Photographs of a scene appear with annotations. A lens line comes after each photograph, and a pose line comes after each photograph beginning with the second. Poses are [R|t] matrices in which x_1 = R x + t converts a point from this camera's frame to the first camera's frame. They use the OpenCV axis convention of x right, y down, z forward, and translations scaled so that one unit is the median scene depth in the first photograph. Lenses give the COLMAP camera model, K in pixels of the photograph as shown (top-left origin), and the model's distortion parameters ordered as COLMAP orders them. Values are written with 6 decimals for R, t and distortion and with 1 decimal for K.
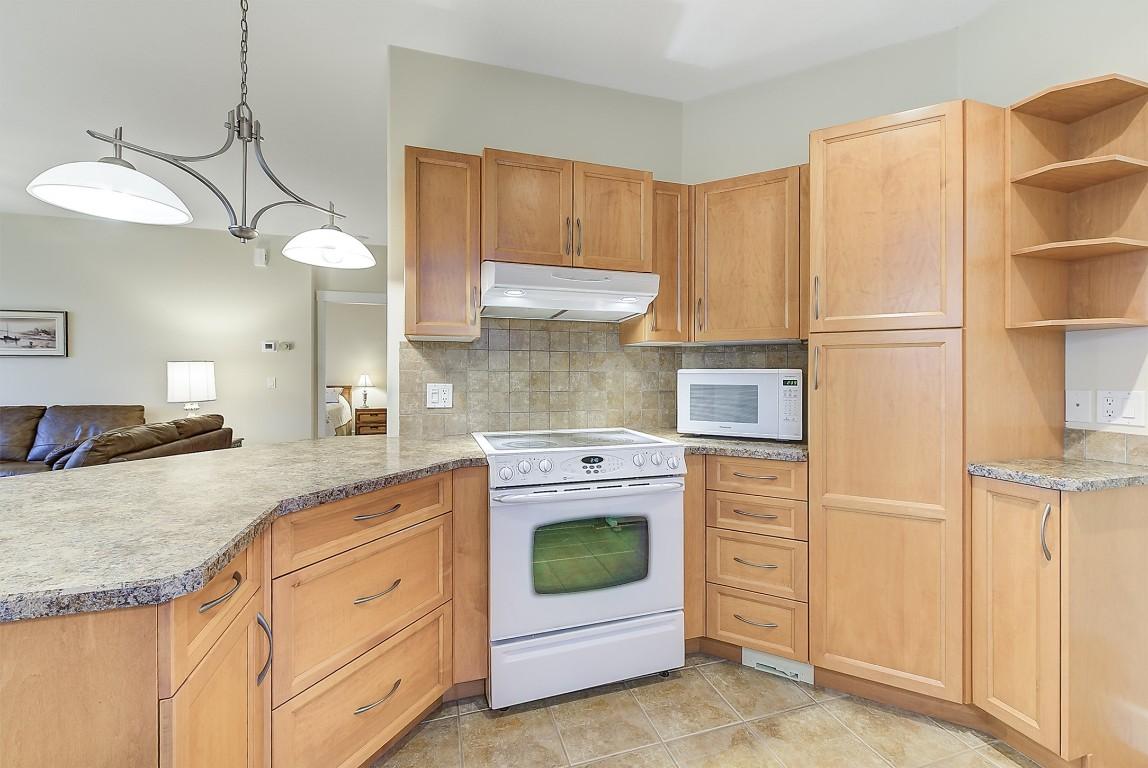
lens RADIAL K [[458.1, 0, 570.7], [0, 458.1, 376.6], [0, 0, 1]] dist [0.000645, -0.000024]
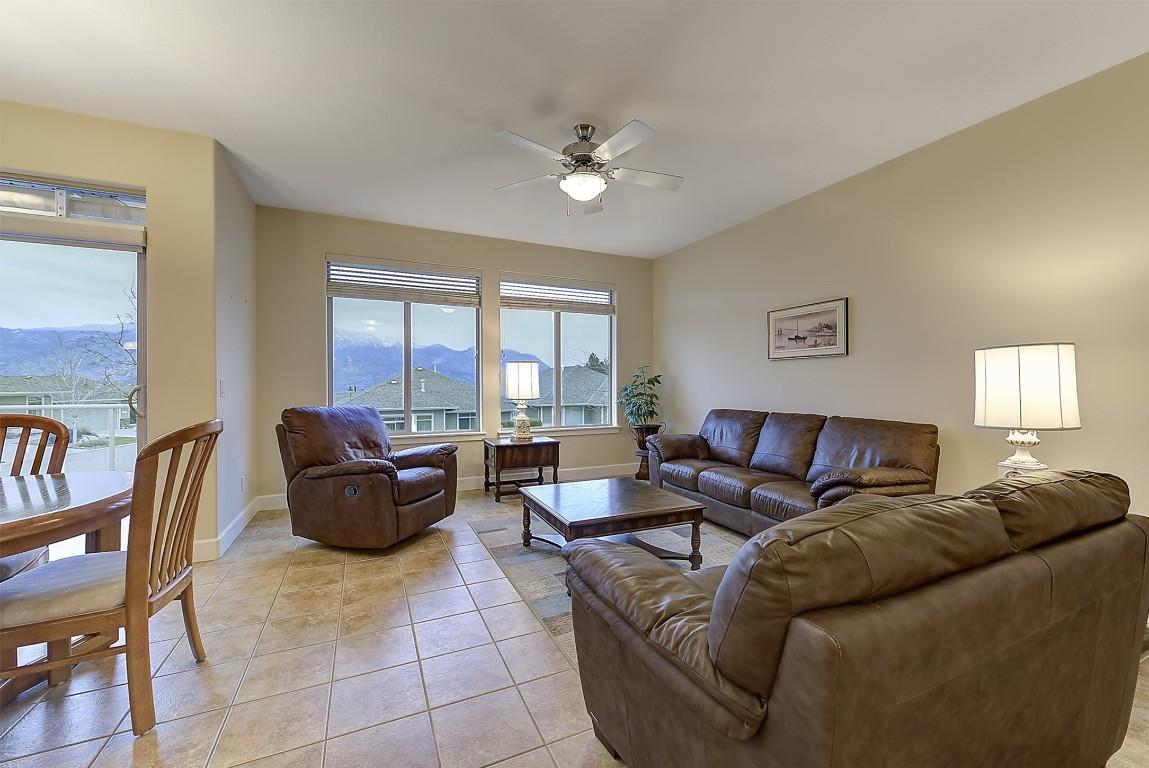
lens RADIAL K [[458.5, 0, 571.8], [0, 458.5, 383.0], [0, 0, 1]] dist [0.000645, -0.000024]
pose [[0.128886, -0.000829, -0.991659, -0.402729], [-0.007003, 0.999974, -0.001747, 0.010204], [0.991635, 0.007170, 0.128877, 0.457141]]
